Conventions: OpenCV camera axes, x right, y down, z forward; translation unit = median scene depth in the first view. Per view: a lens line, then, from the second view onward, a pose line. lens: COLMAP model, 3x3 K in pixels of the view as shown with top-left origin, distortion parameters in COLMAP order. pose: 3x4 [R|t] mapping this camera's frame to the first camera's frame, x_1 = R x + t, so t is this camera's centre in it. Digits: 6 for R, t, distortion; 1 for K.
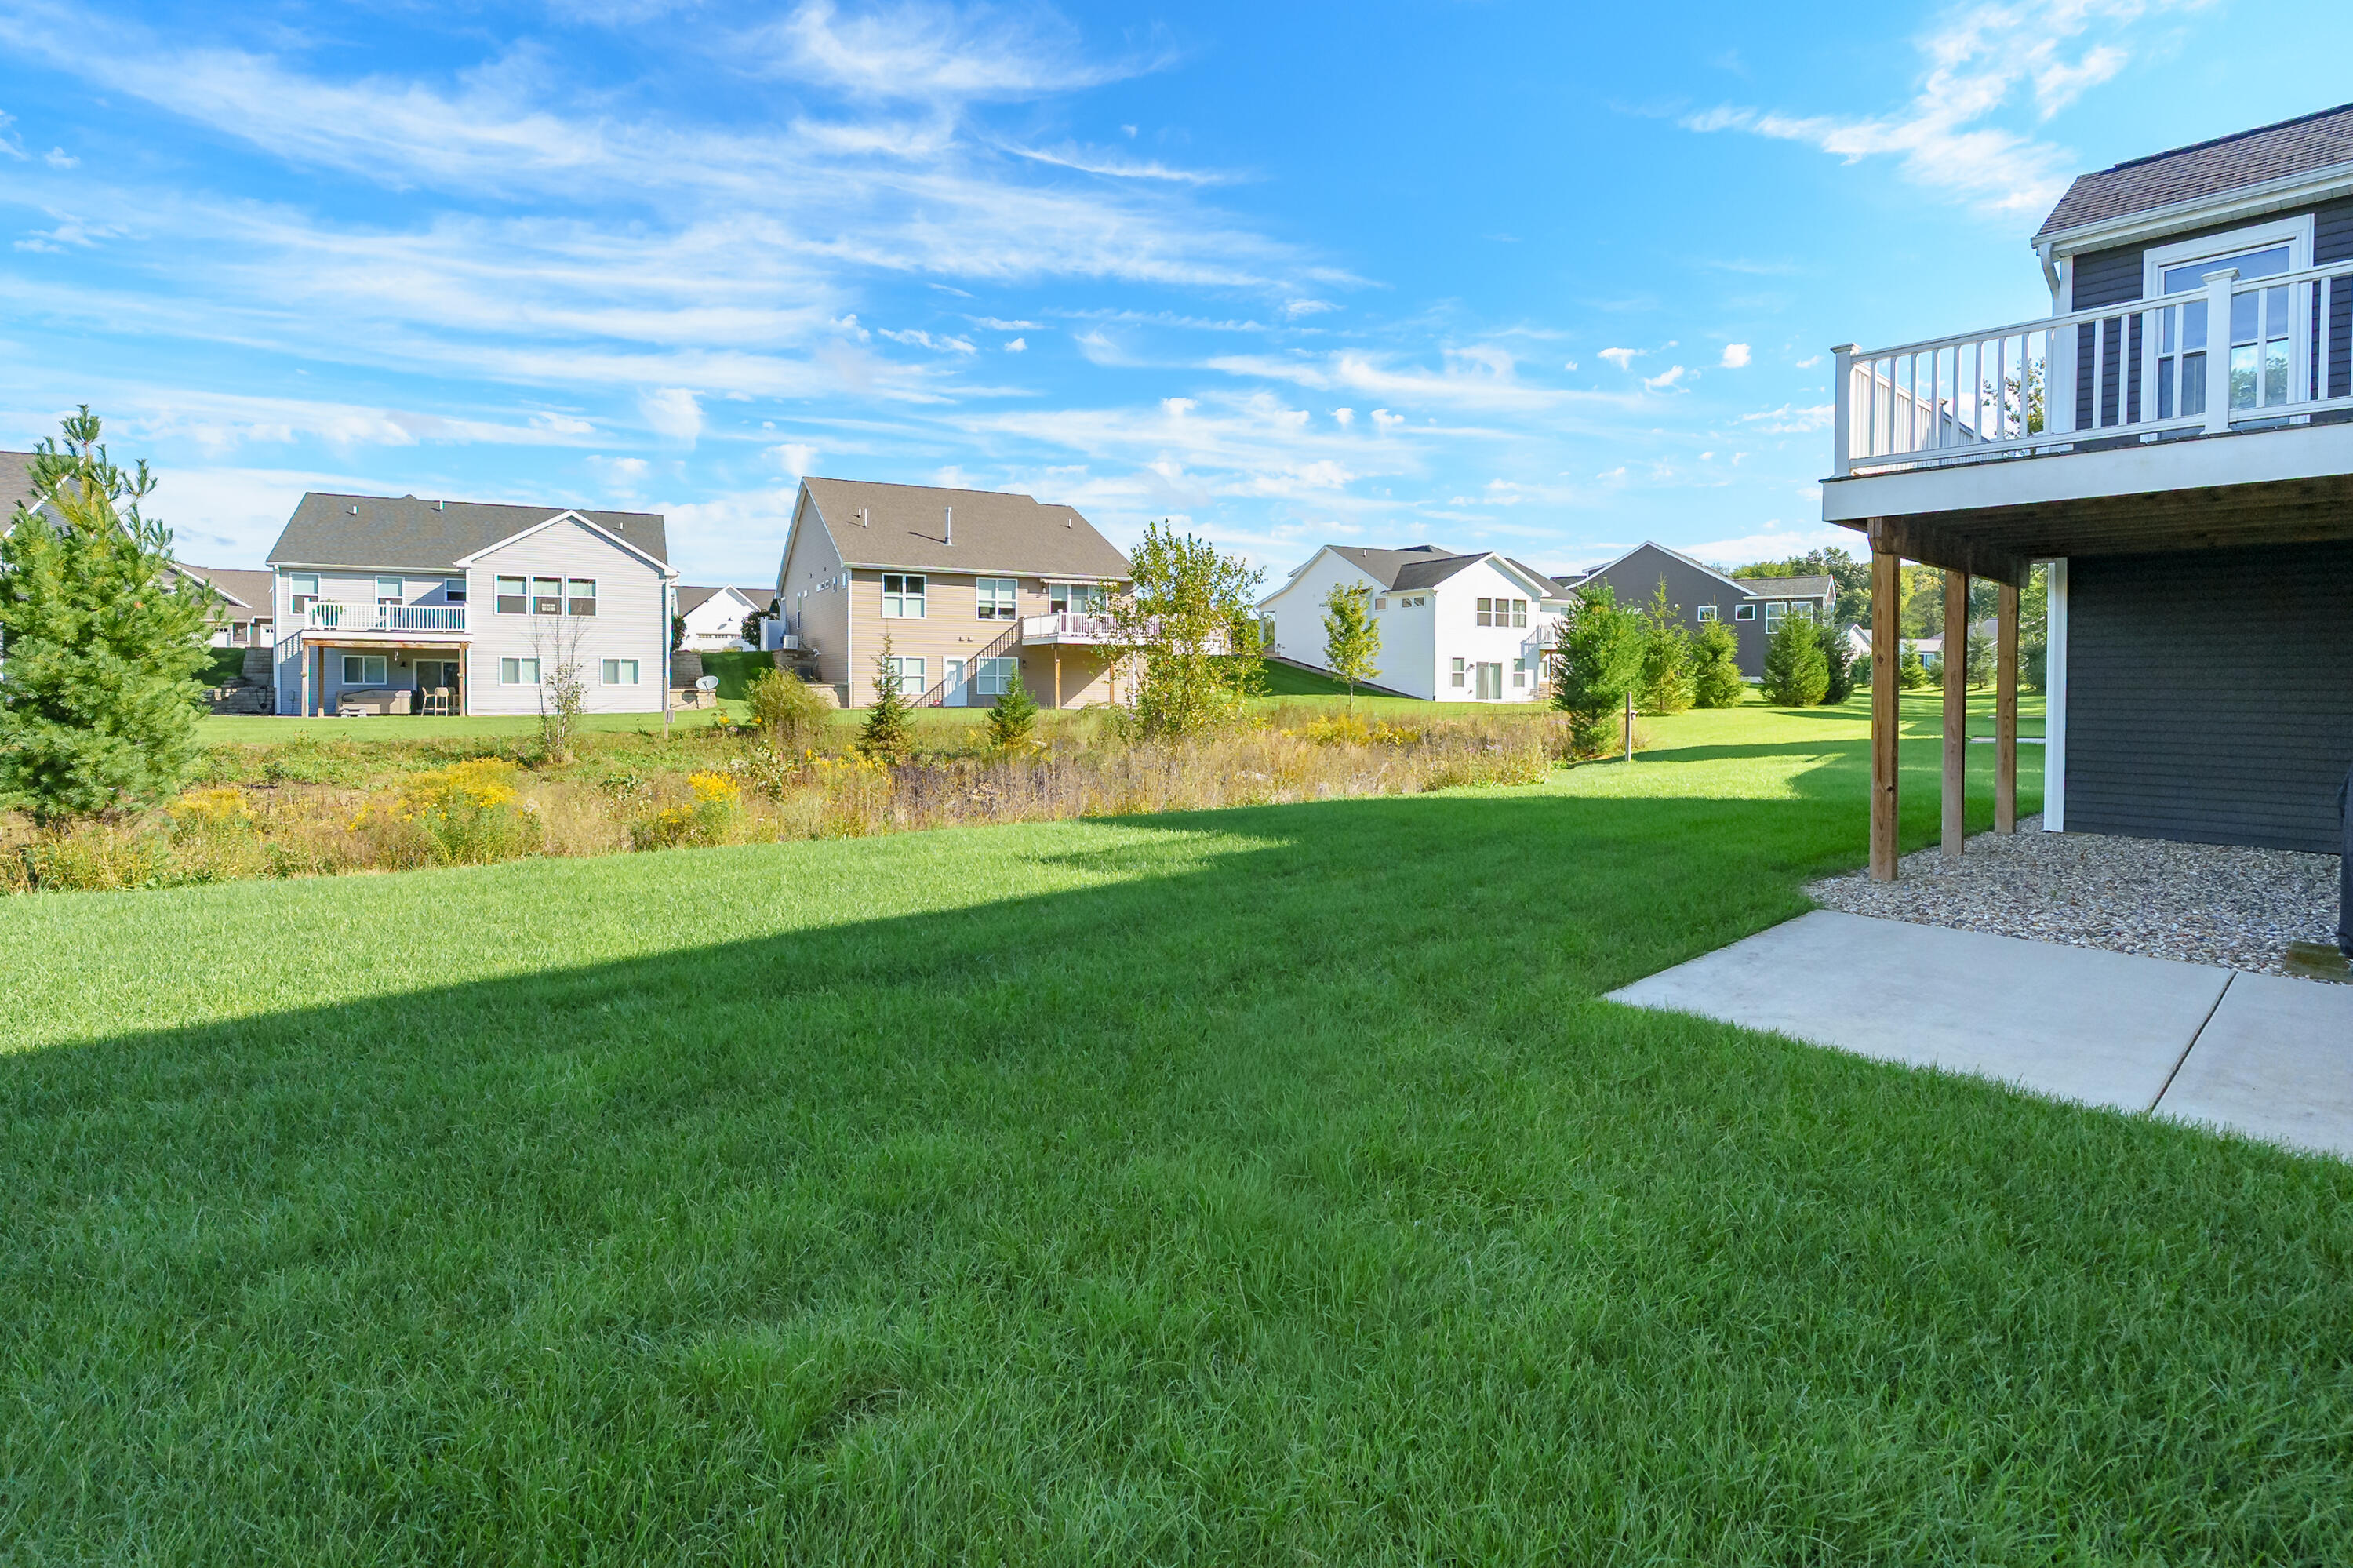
lens RADIAL K [[1069.2, 0, 1179.4], [0, 1069.2, 693.4], [0, 0, 1]] dist [-0.005043, 0.002514]
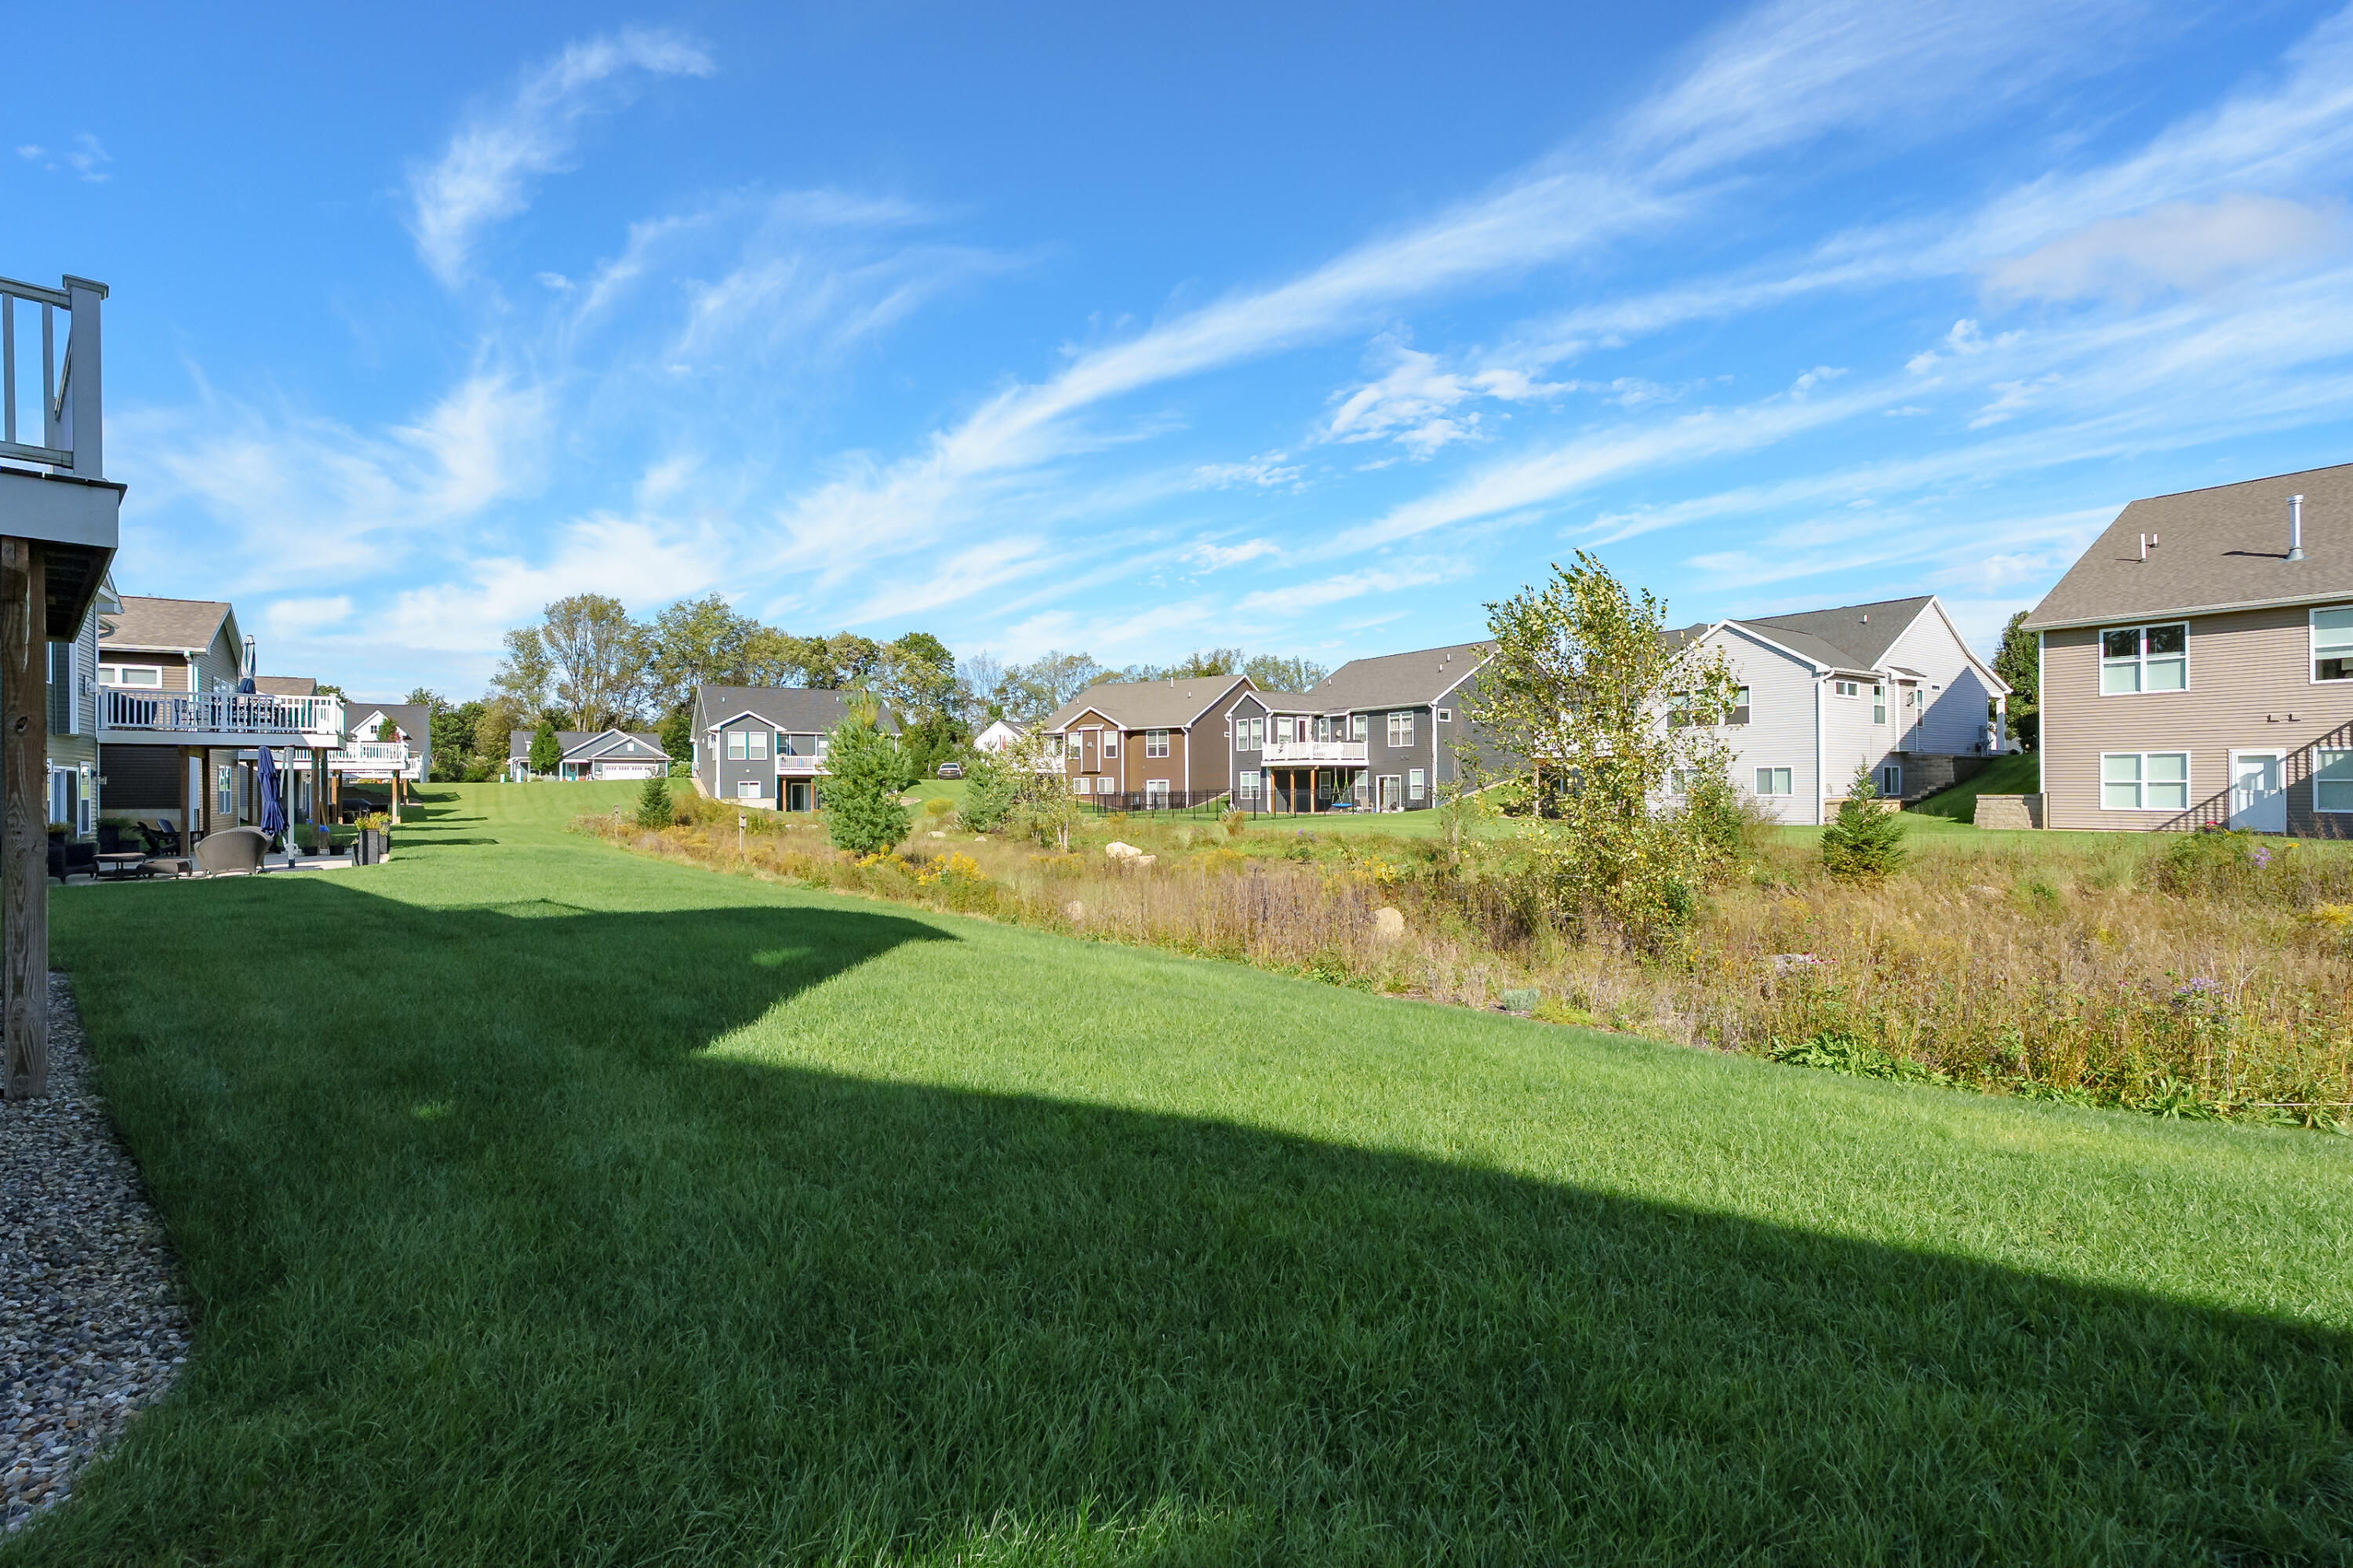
lens RADIAL K [[1069.2, 0, 1165.0], [0, 1069.2, 794.2], [0, 0, 1]] dist [-0.005043, 0.002514]
pose [[0.110927, 0.001048, -0.993828, 0.316575], [-0.009475, 0.999955, -0.000003, -0.003247], [0.993783, 0.009417, 0.110932, 0.327873]]
